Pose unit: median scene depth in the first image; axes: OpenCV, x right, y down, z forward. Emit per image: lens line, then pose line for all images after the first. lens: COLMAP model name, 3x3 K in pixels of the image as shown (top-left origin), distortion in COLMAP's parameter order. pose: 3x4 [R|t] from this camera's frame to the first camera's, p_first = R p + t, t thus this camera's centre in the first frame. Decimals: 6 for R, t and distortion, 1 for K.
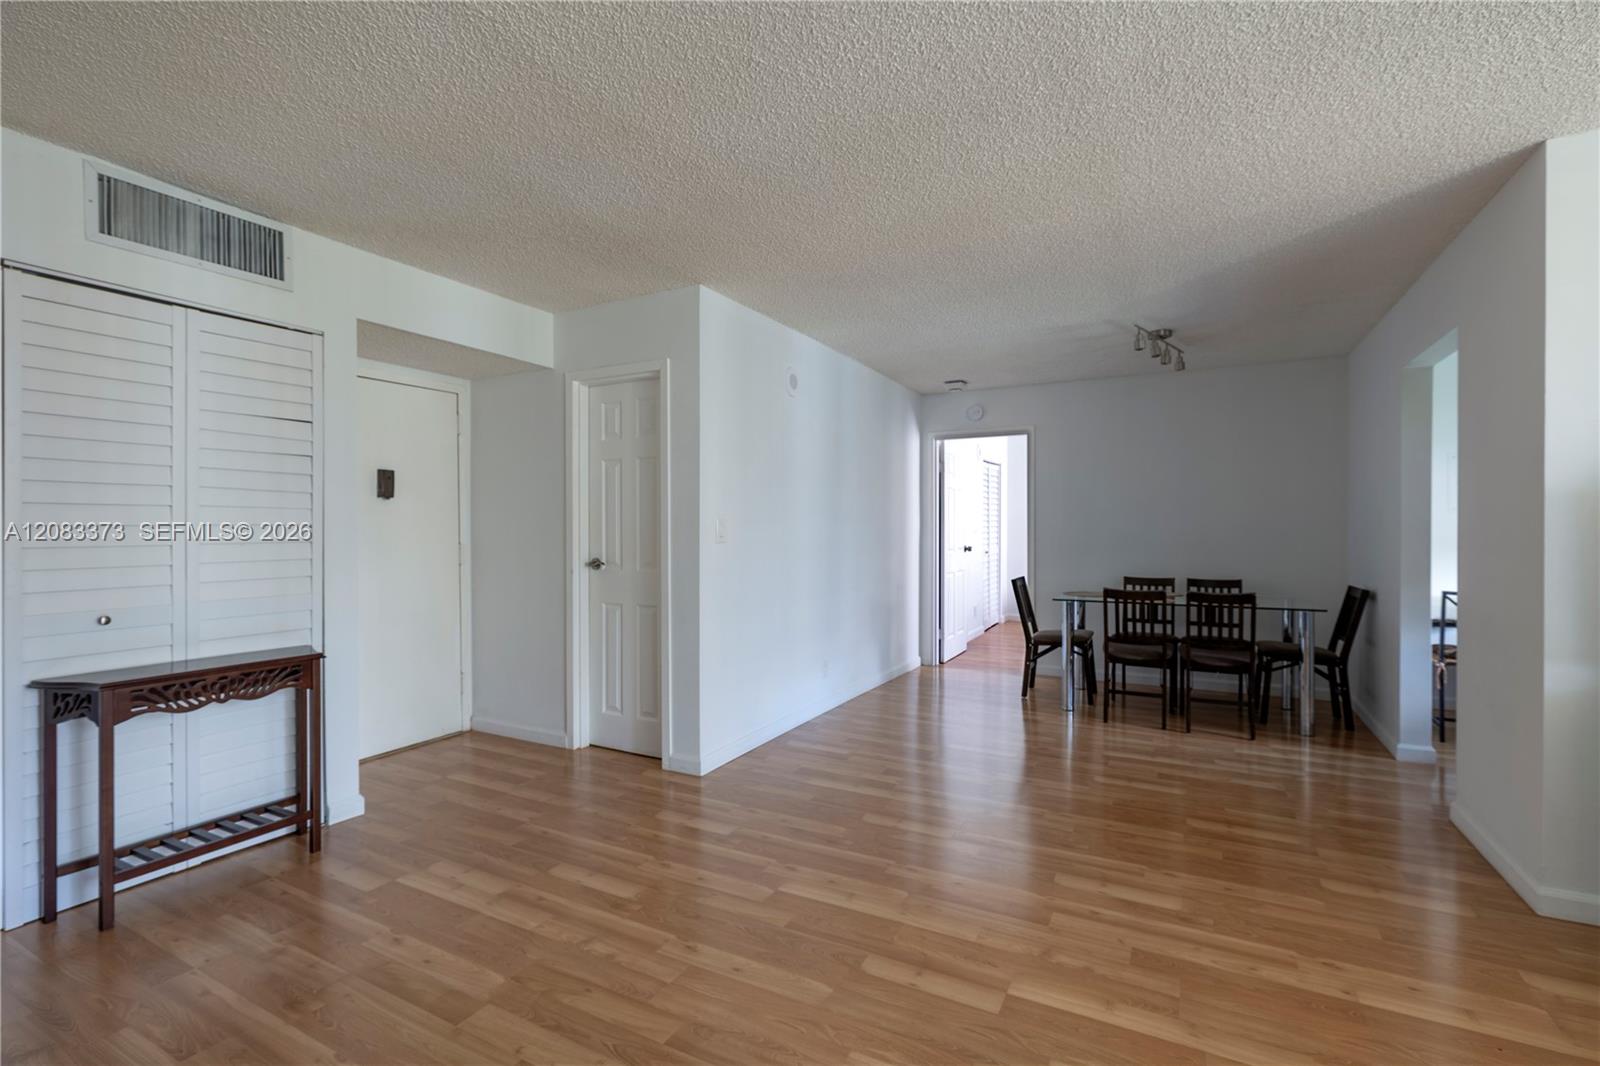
lens RADIAL K [[722.2, 0, 804.3], [0, 722.2, 531.3], [0, 0, 1]] dist [-0.002585, 0.000697]
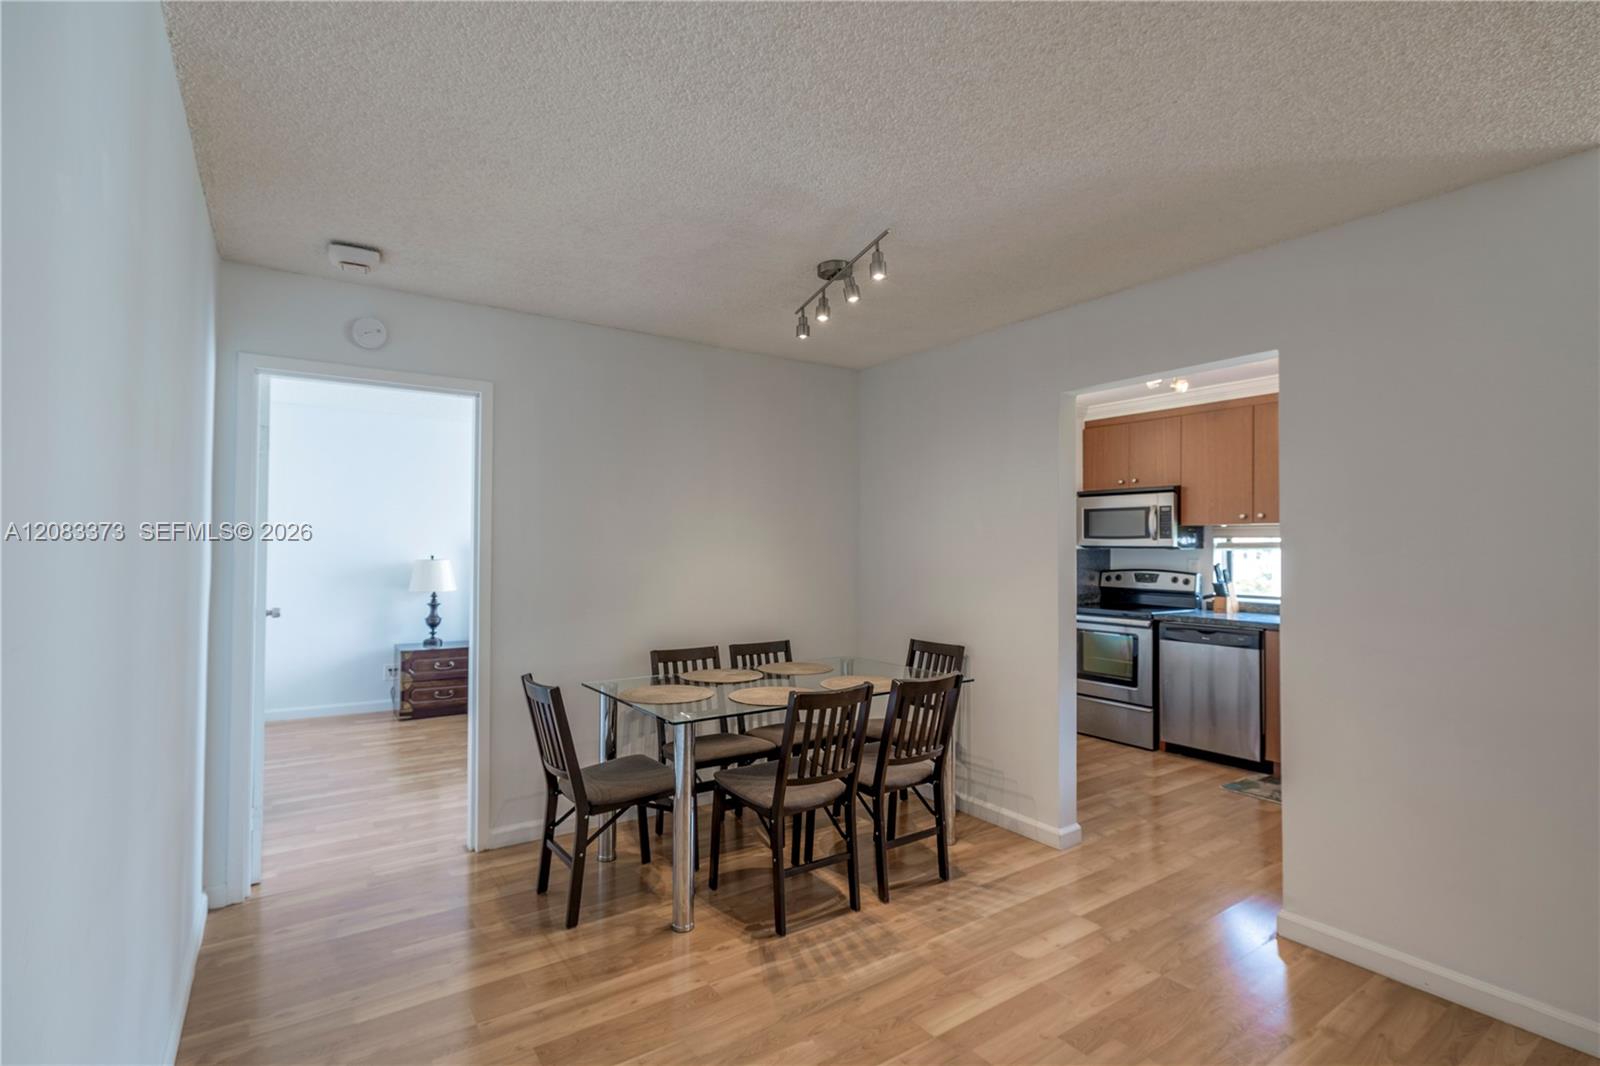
lens RADIAL K [[756.6, 0, 800.0], [0, 756.6, 533.0], [0, 0, 1]] dist [-0.000935, 0.000286]
pose [[0.464302, 0.022887, 0.885381, -0.123140], [-0.001099, 0.999680, -0.025266, -0.034840], [-0.885676, 0.010758, 0.464179, 0.913049]]
